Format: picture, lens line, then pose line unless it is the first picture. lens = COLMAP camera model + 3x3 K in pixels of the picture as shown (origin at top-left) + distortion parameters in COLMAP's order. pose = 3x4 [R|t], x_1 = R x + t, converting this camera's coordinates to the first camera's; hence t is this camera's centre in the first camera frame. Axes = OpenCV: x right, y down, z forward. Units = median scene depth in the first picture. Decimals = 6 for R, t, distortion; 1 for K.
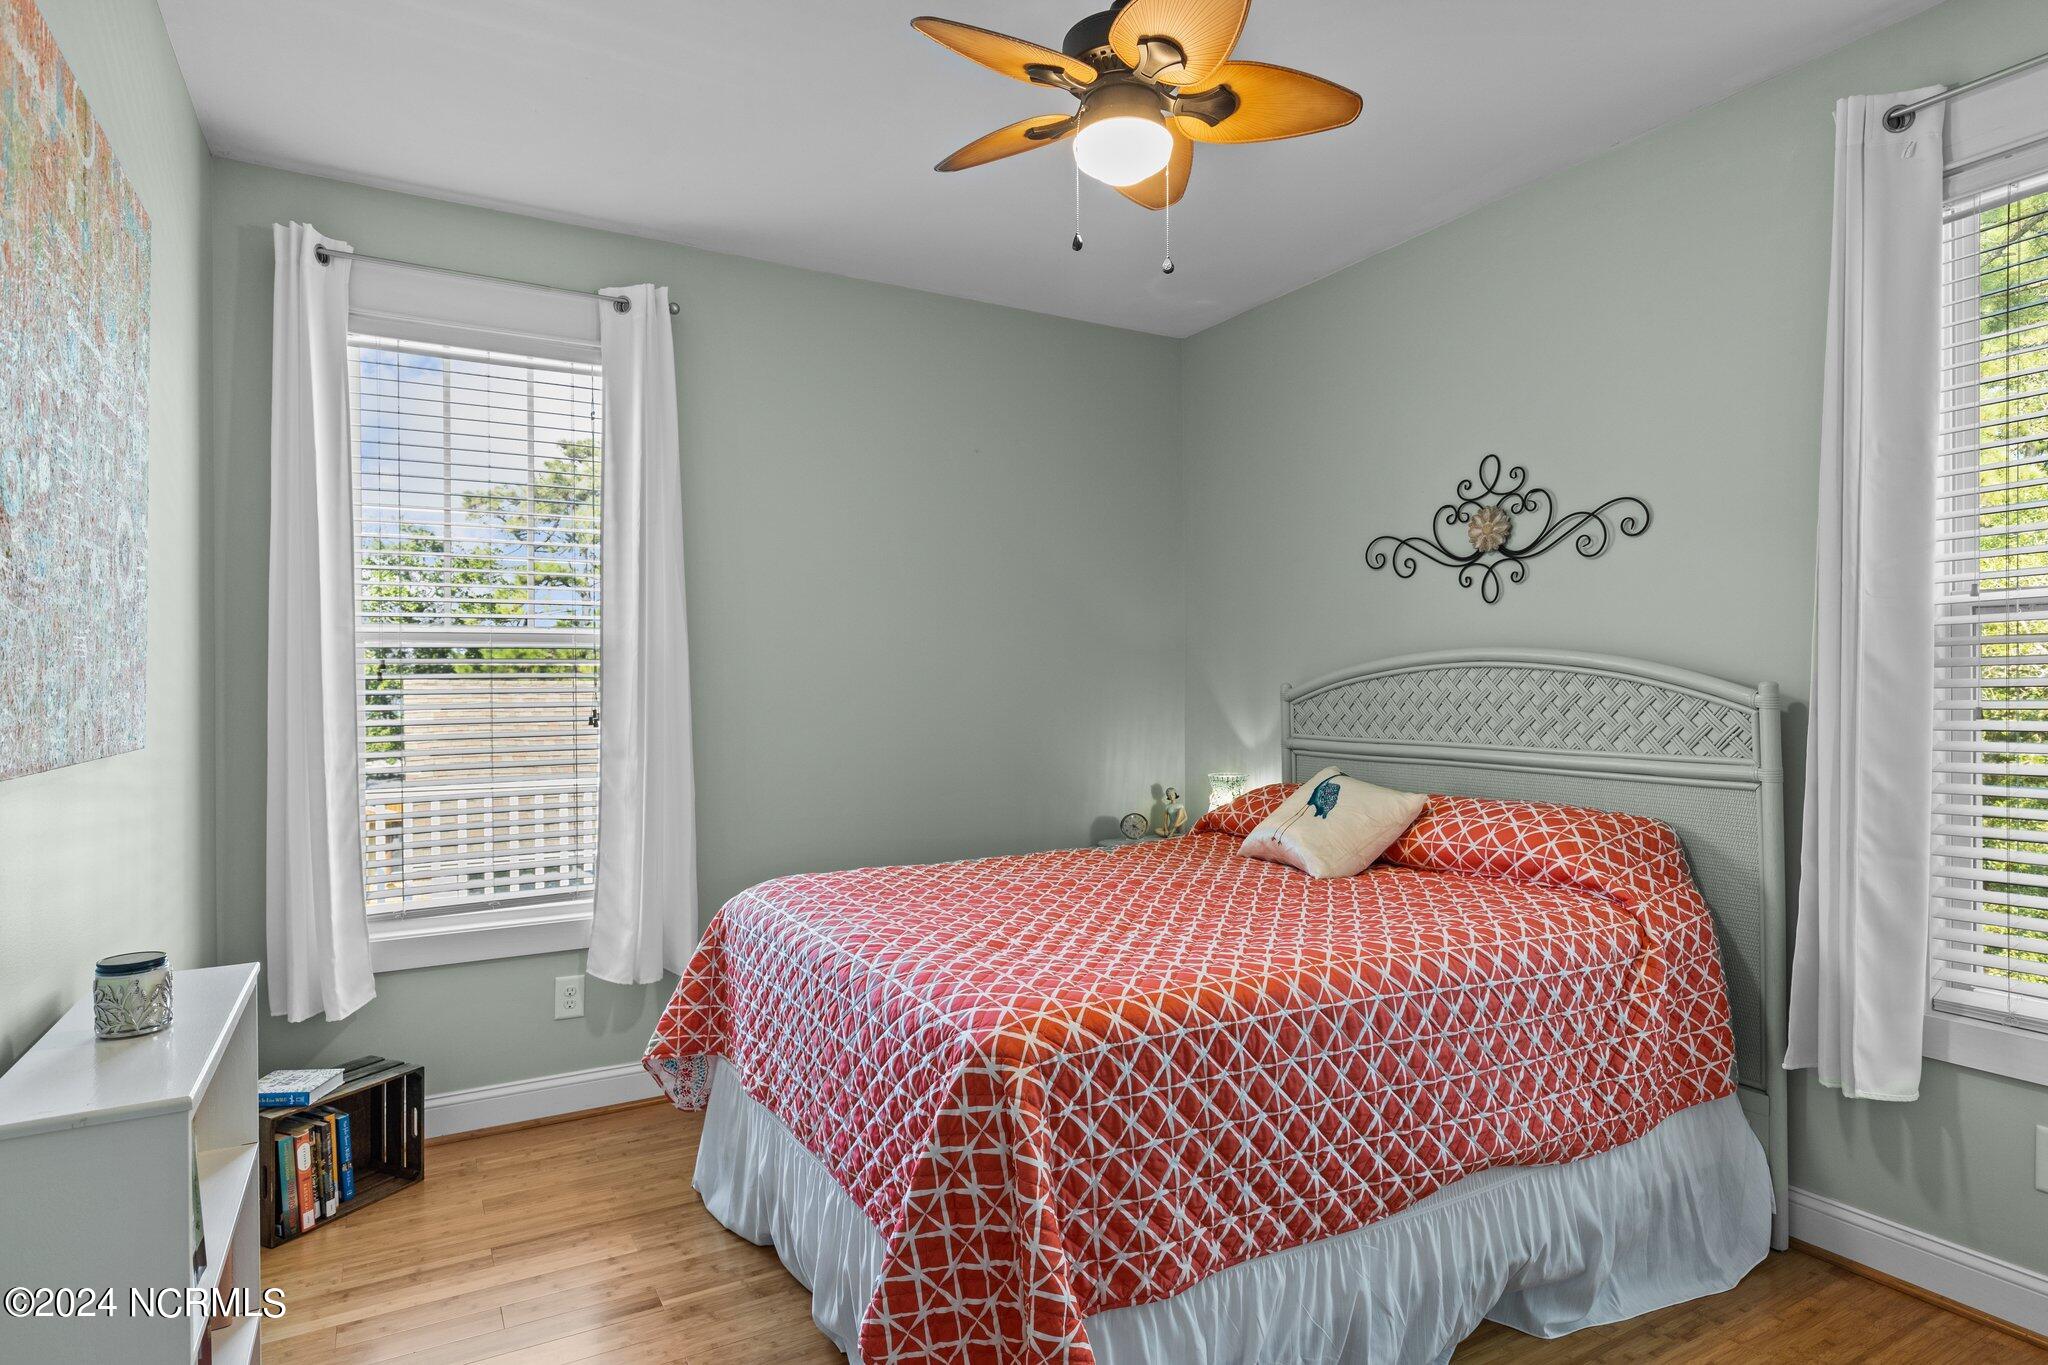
lens RADIAL K [[1128.9, 0, 1025.6], [0, 1128.9, 687.0], [0, 0, 1]] dist [0.005440, -0.001010]
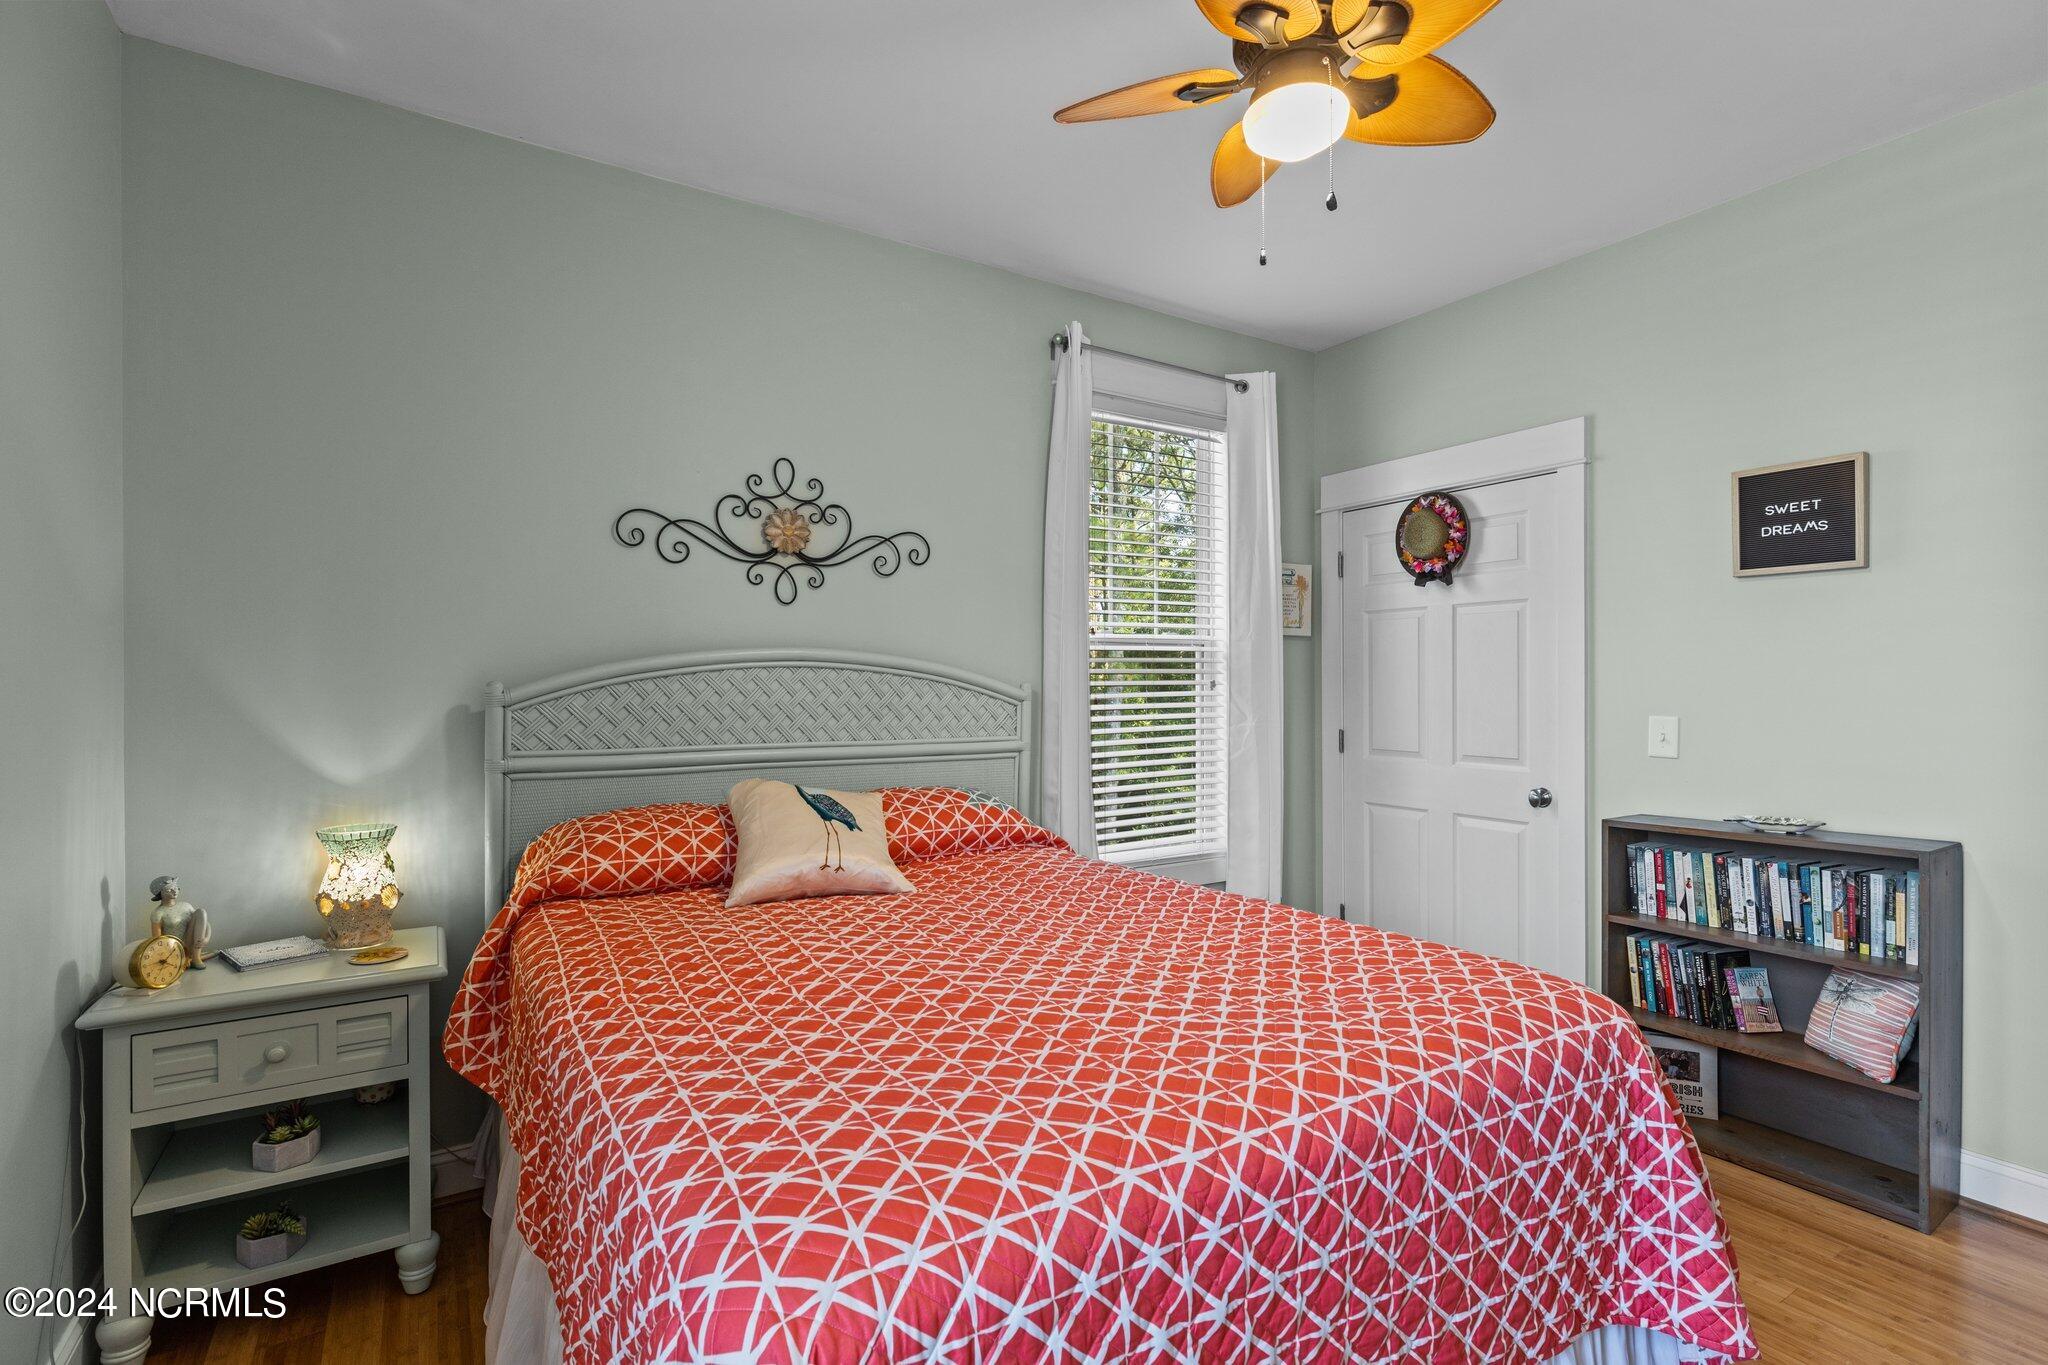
lens RADIAL K [[957.4, 0, 1024.2], [0, 957.4, 688.2], [0, 0, 1]] dist [0.000256, -0.000002]
pose [[-0.052287, 0.000295, 0.998632, -0.459748], [0.003666, 0.999993, -0.000104, 0.002691], [-0.998625, 0.003656, -0.052288, 0.825516]]
